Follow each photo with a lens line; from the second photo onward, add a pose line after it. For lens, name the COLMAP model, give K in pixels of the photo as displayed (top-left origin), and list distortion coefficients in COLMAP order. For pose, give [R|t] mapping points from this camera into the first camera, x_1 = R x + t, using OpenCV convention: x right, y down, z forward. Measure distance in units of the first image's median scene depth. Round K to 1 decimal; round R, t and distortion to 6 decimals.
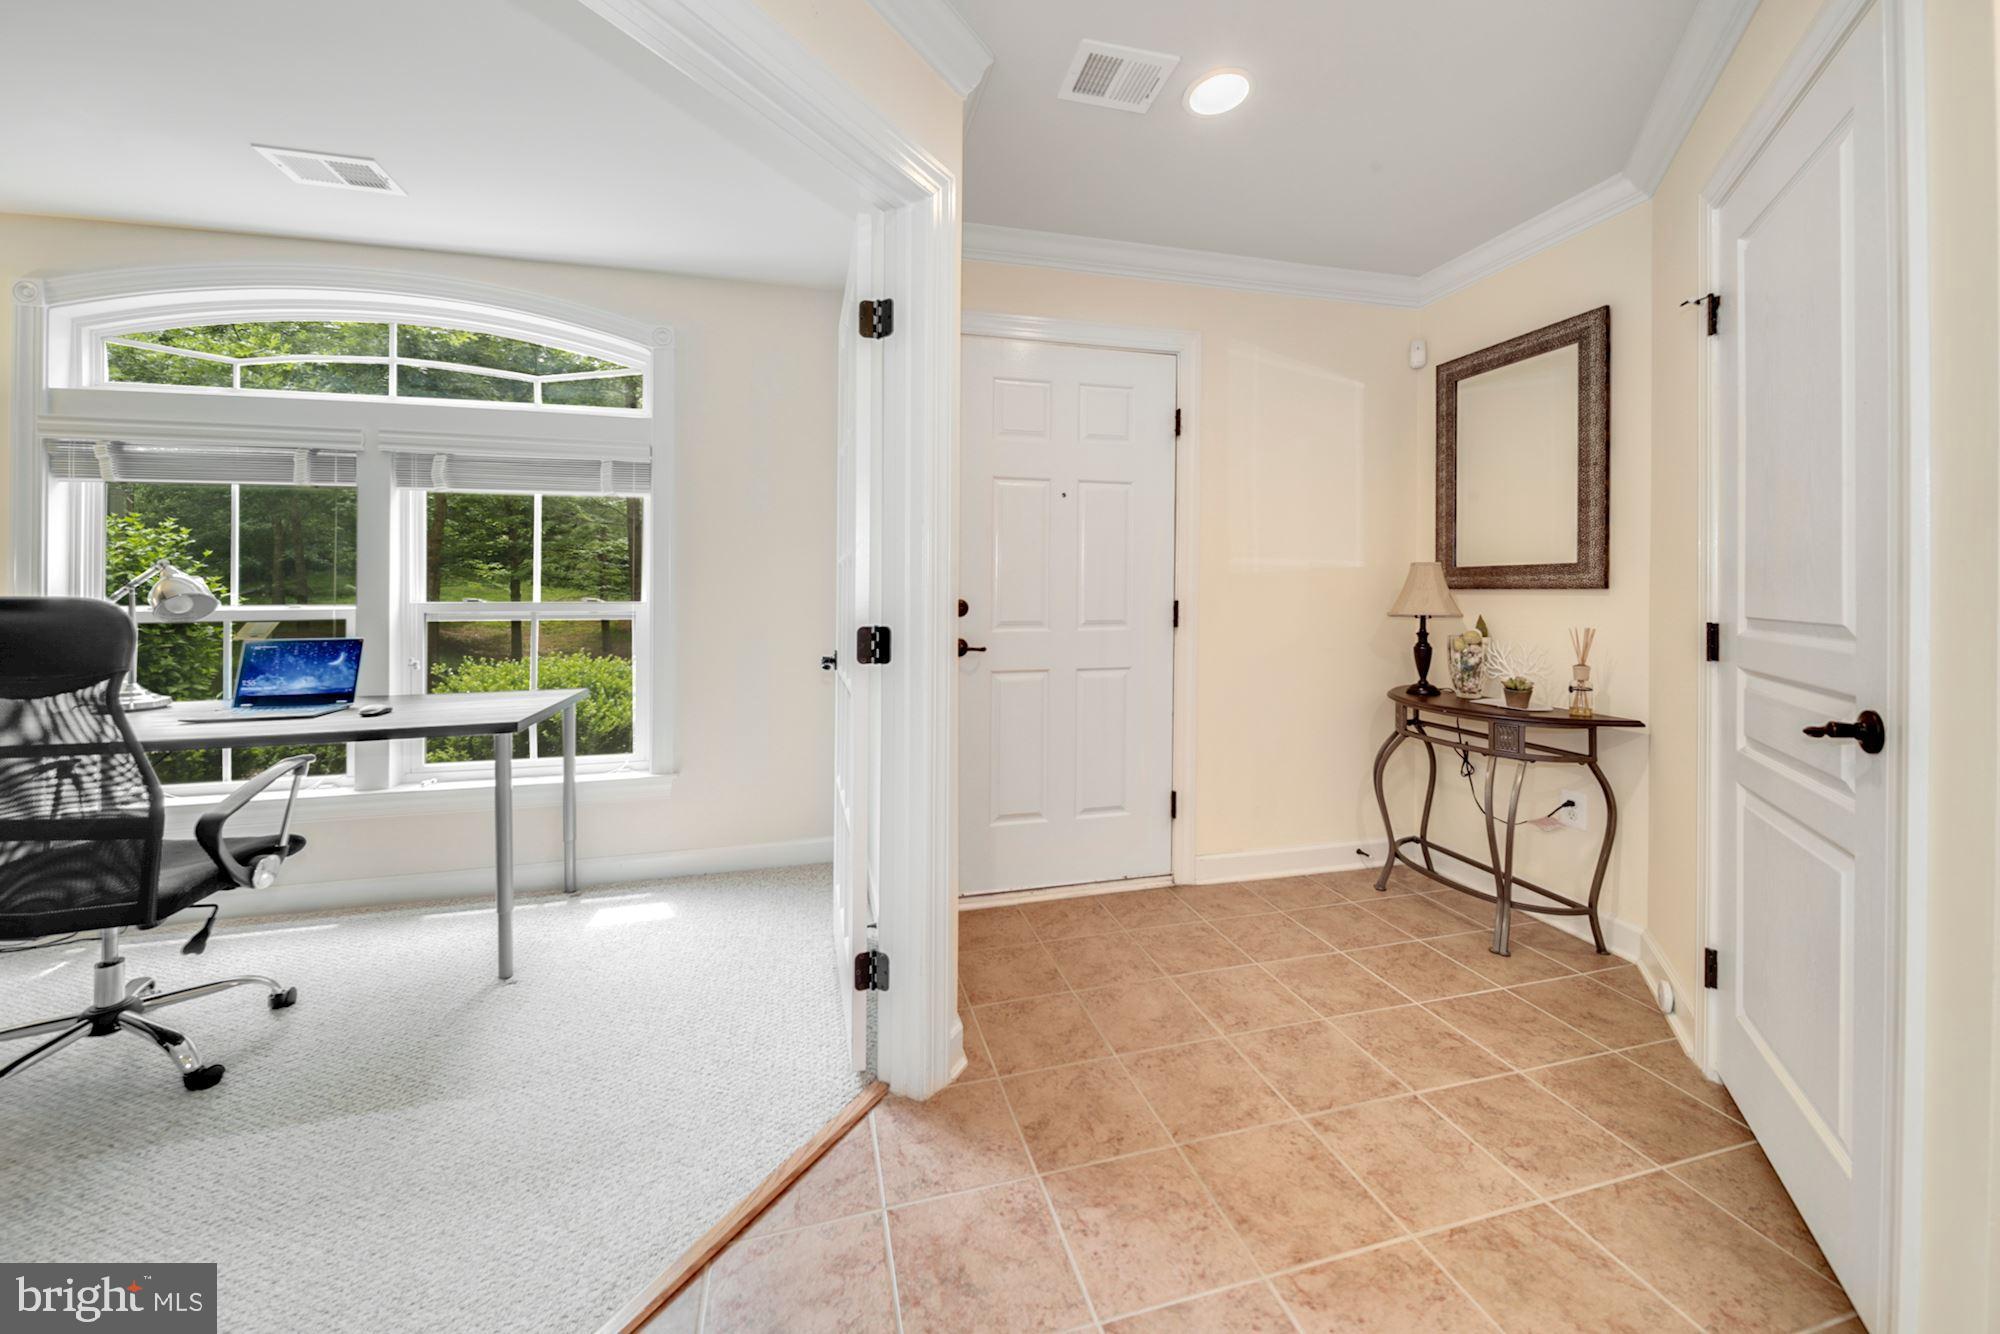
lens RADIAL K [[729.8, 0, 995.0], [0, 729.8, 585.7], [0, 0, 1]] dist [0.001663, -0.001890]
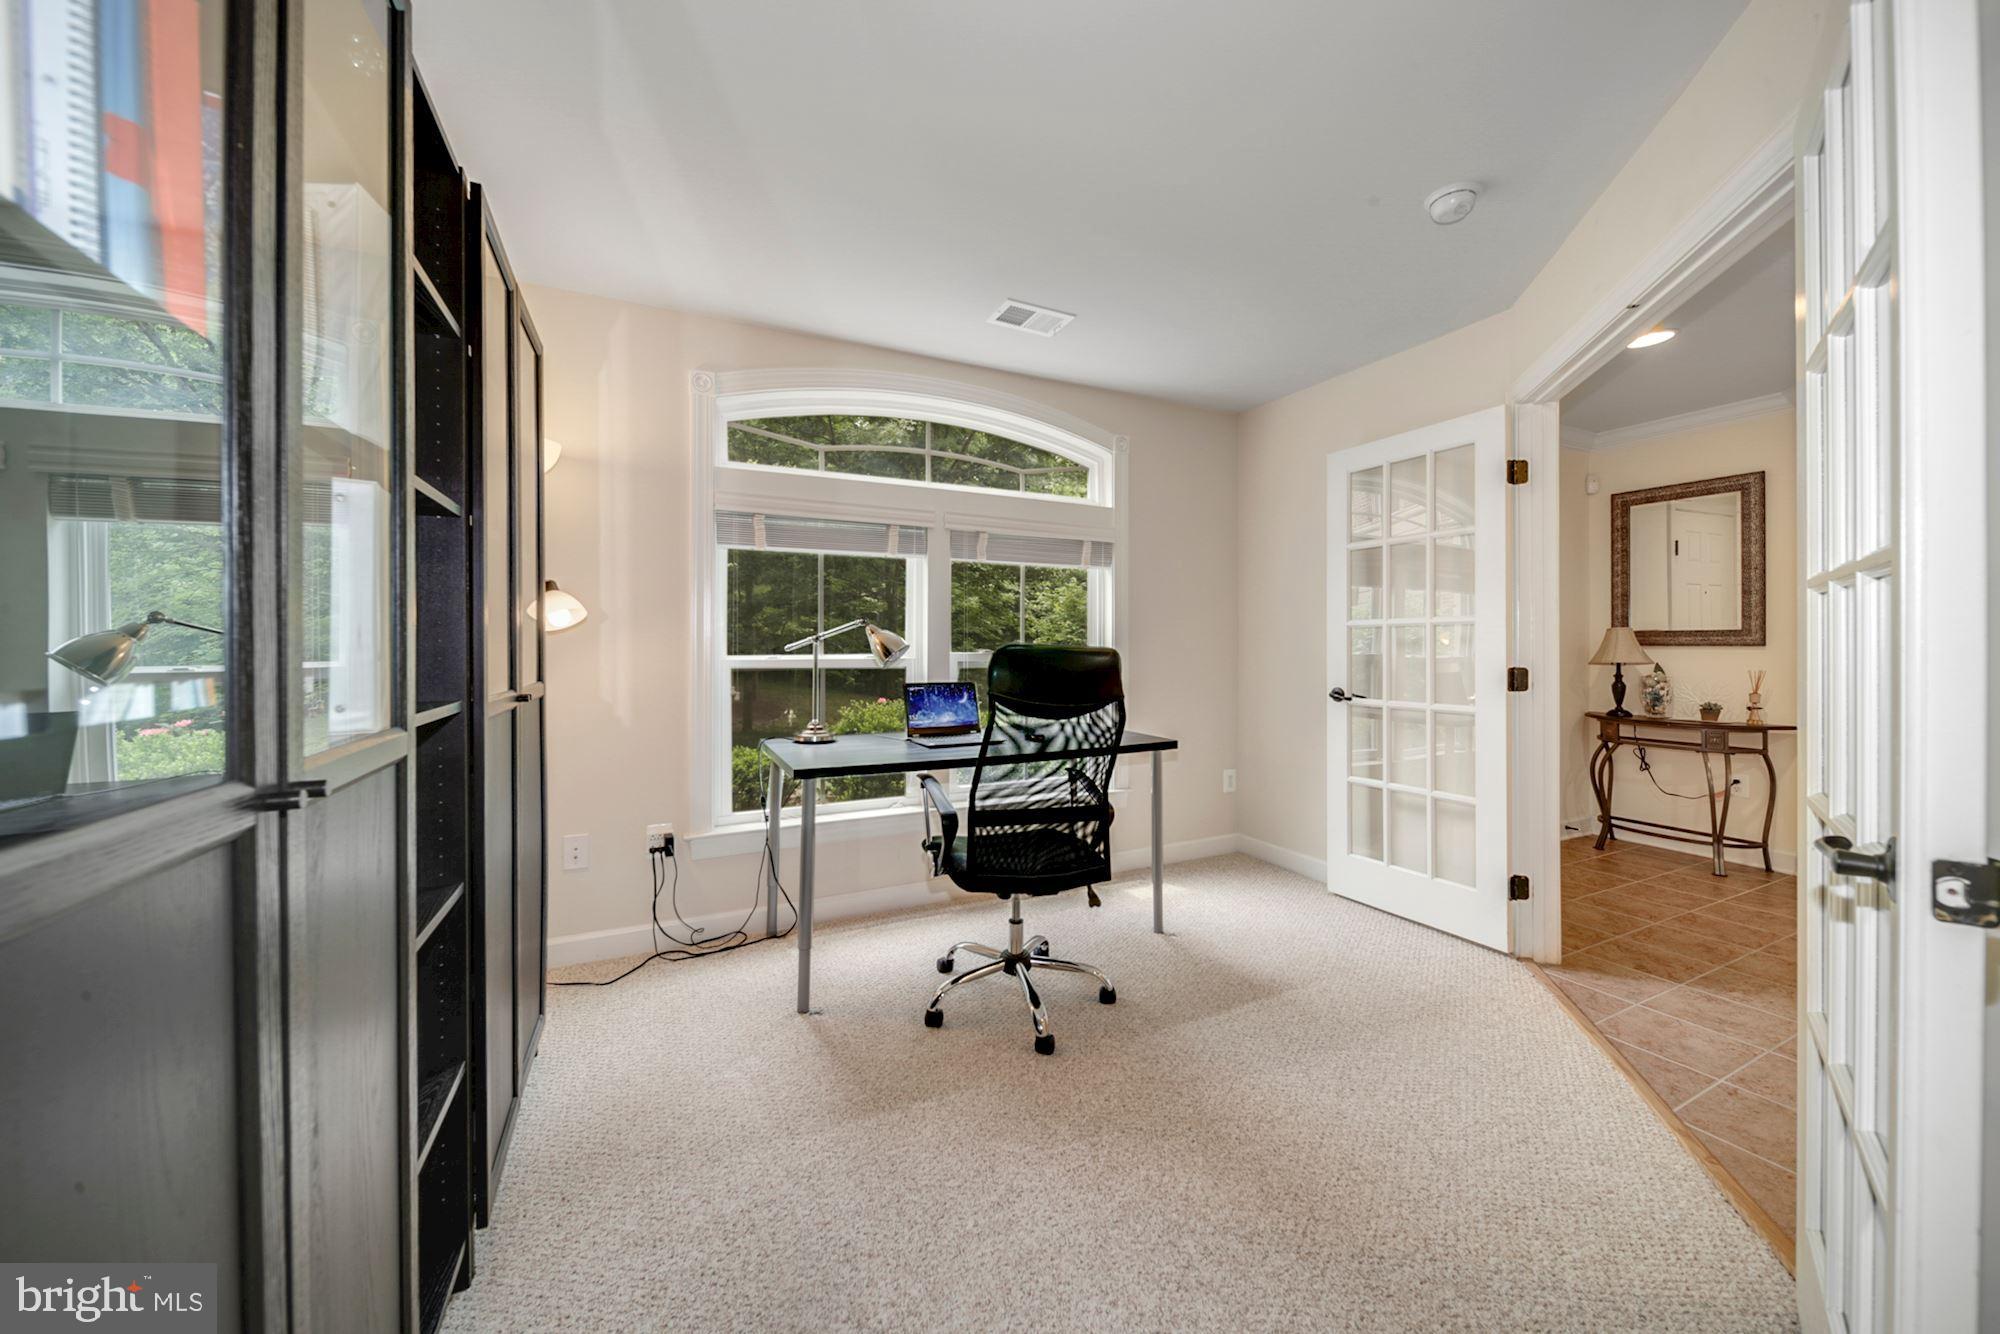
lens RADIAL K [[715.9, 0, 992.3], [0, 715.9, 626.9], [0, 0, 1]] dist [0.002530, -0.002272]
pose [[0.980478, 0.009838, 0.196382, -1.108685], [-0.006767, 0.999844, -0.016303, -0.000726], [-0.196511, 0.014656, 0.980392, -0.208492]]
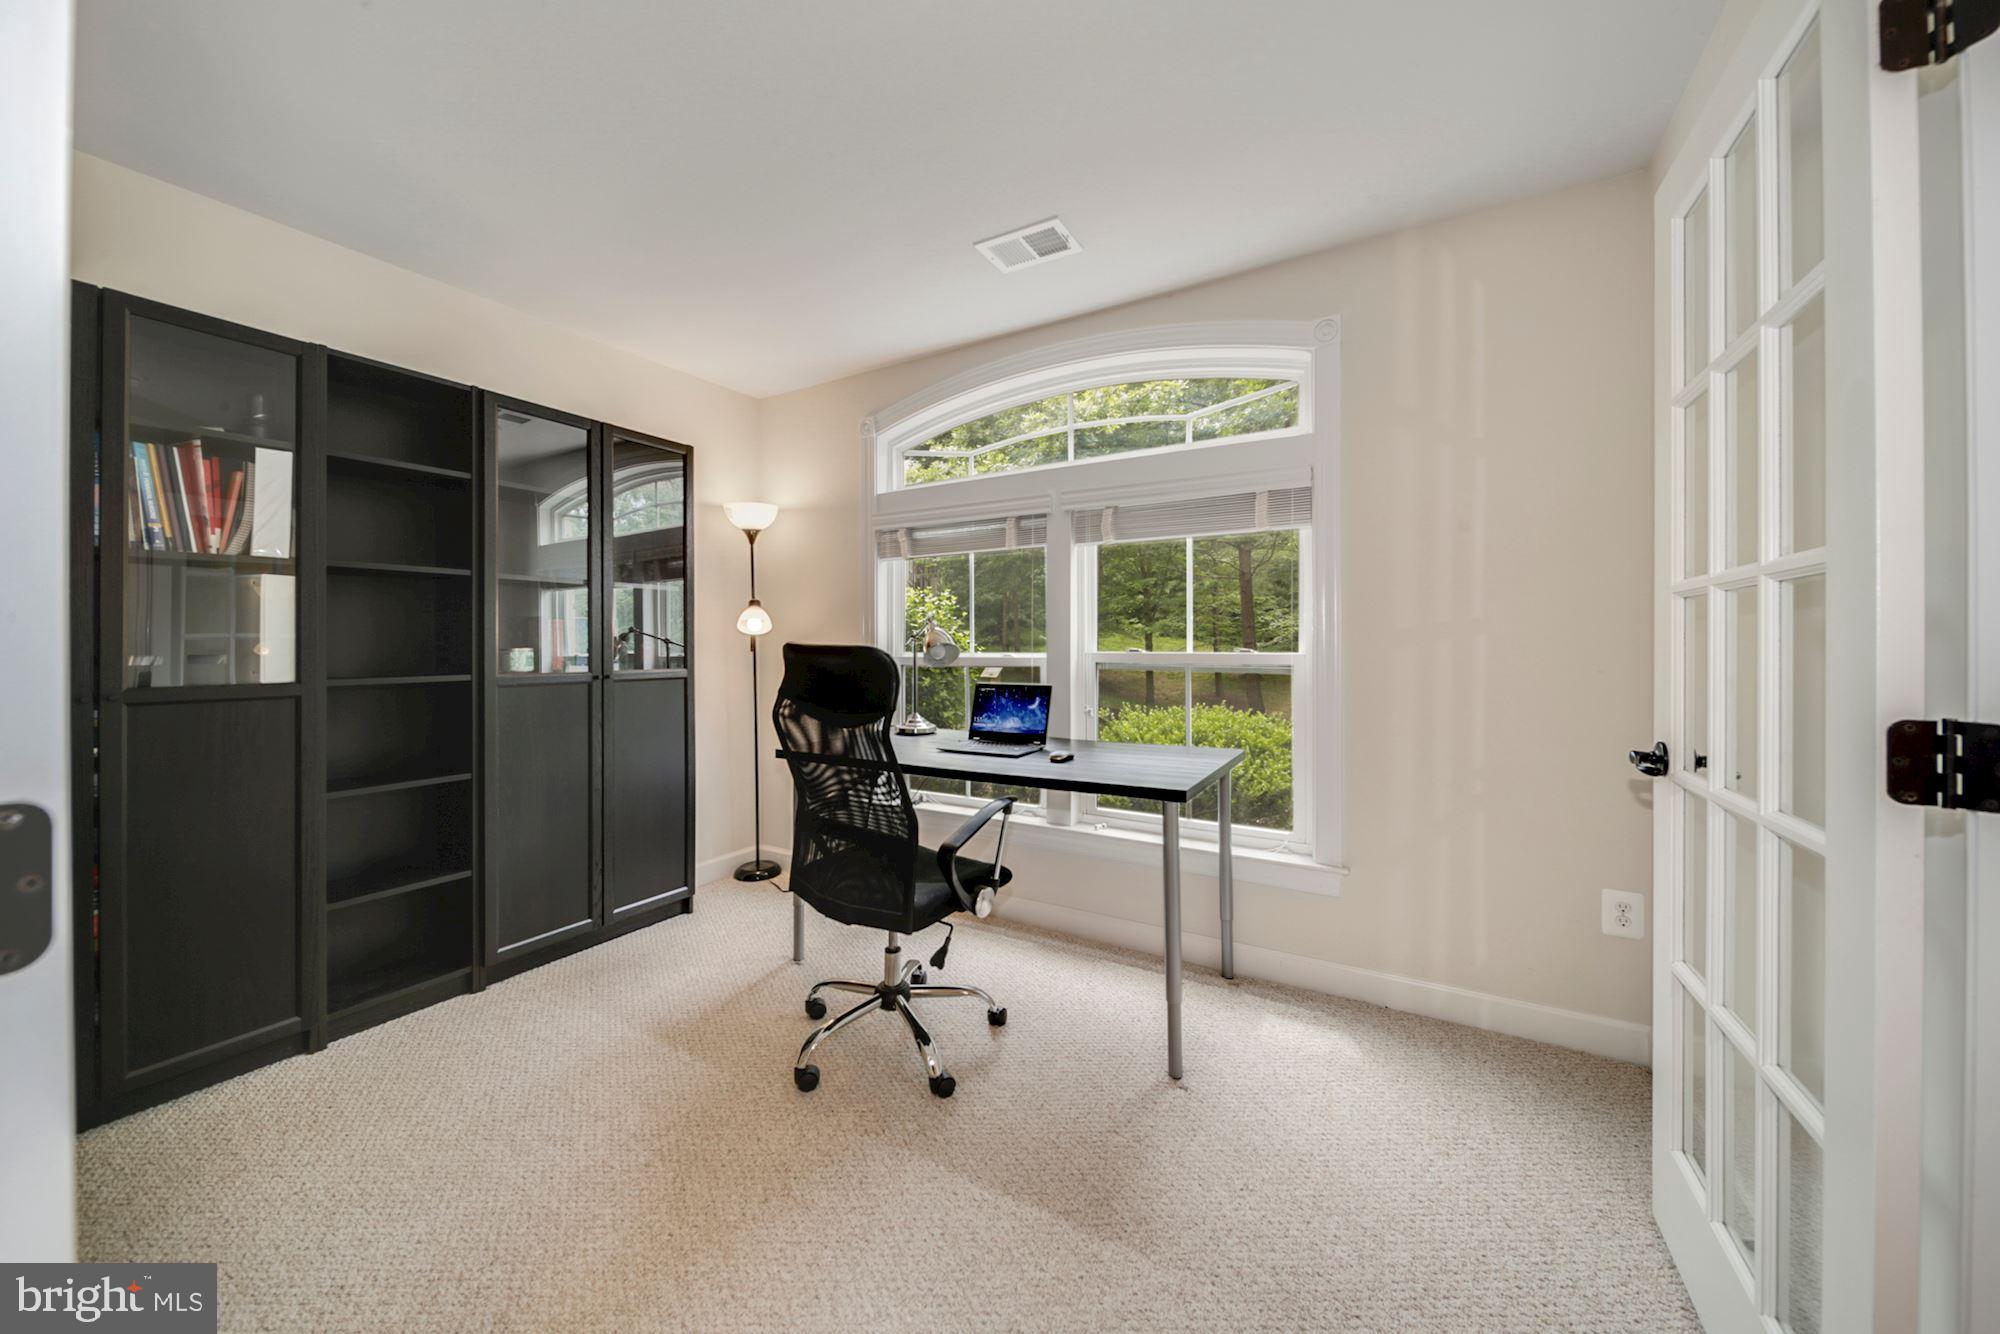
lens RADIAL K [[711.7, 0, 1003.4], [0, 711.7, 636.8], [0, 0, 1]] dist [0.000666, -0.000068]
pose [[0.711551, -0.003757, -0.702625, -0.189096], [0.003840, 0.999992, -0.001457, 0.002805], [0.702624, -0.001661, 0.711559, 0.214849]]
